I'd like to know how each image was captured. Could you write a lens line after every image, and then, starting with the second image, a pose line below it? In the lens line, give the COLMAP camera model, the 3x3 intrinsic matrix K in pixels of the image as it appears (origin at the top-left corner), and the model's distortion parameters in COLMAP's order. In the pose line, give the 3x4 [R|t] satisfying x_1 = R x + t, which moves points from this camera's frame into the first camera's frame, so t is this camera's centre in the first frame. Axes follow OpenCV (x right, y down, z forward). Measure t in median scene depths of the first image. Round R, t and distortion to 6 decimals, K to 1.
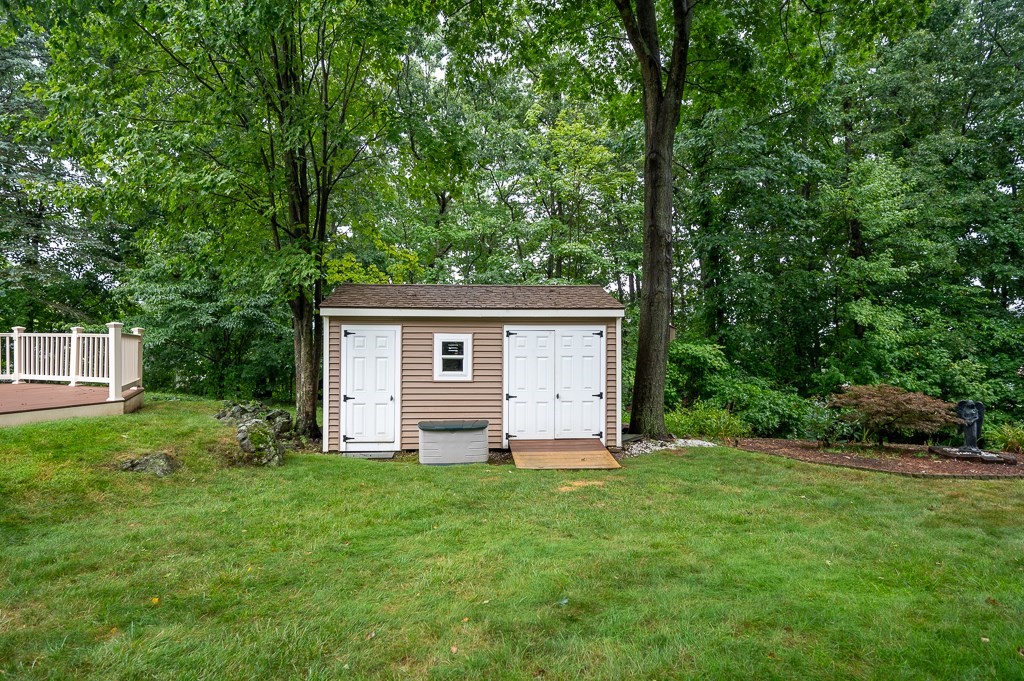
lens RADIAL K [[529.4, 0, 511.8], [0, 529.4, 345.7], [0, 0, 1]] dist [-0.002985, 0.000137]
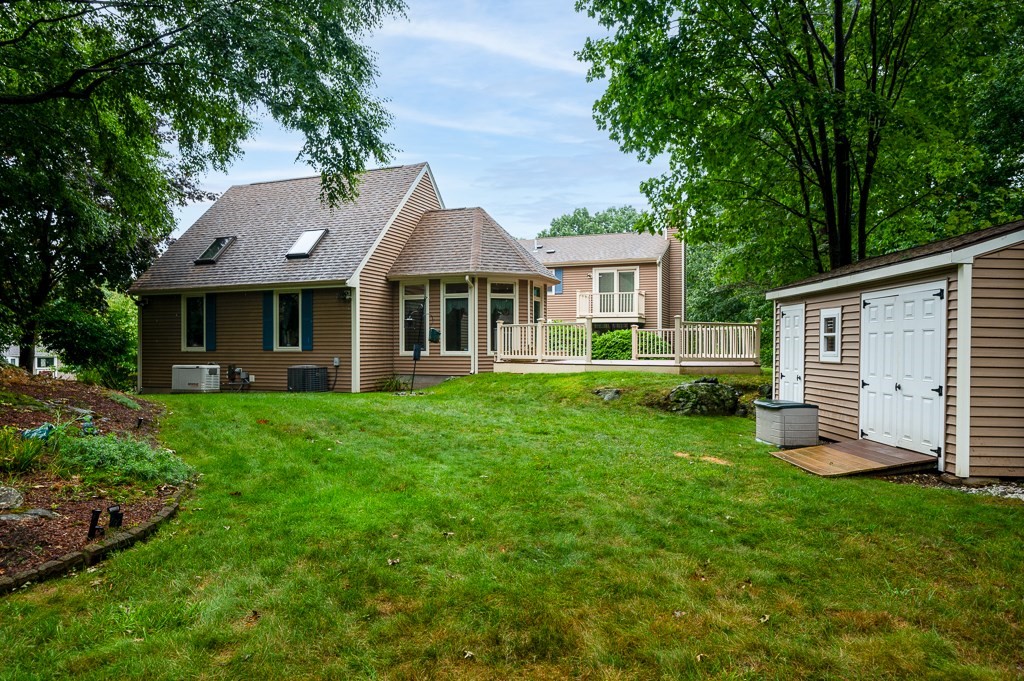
lens RADIAL K [[650.6, 0, 511.4], [0, 650.6, 343.2], [0, 0, 1]] dist [0.000537, 0.000099]
pose [[-0.080736, -0.007675, -0.996706, 0.994878], [0.014761, 0.999851, -0.008895, 0.036202], [0.996626, -0.015431, -0.080611, 0.551435]]
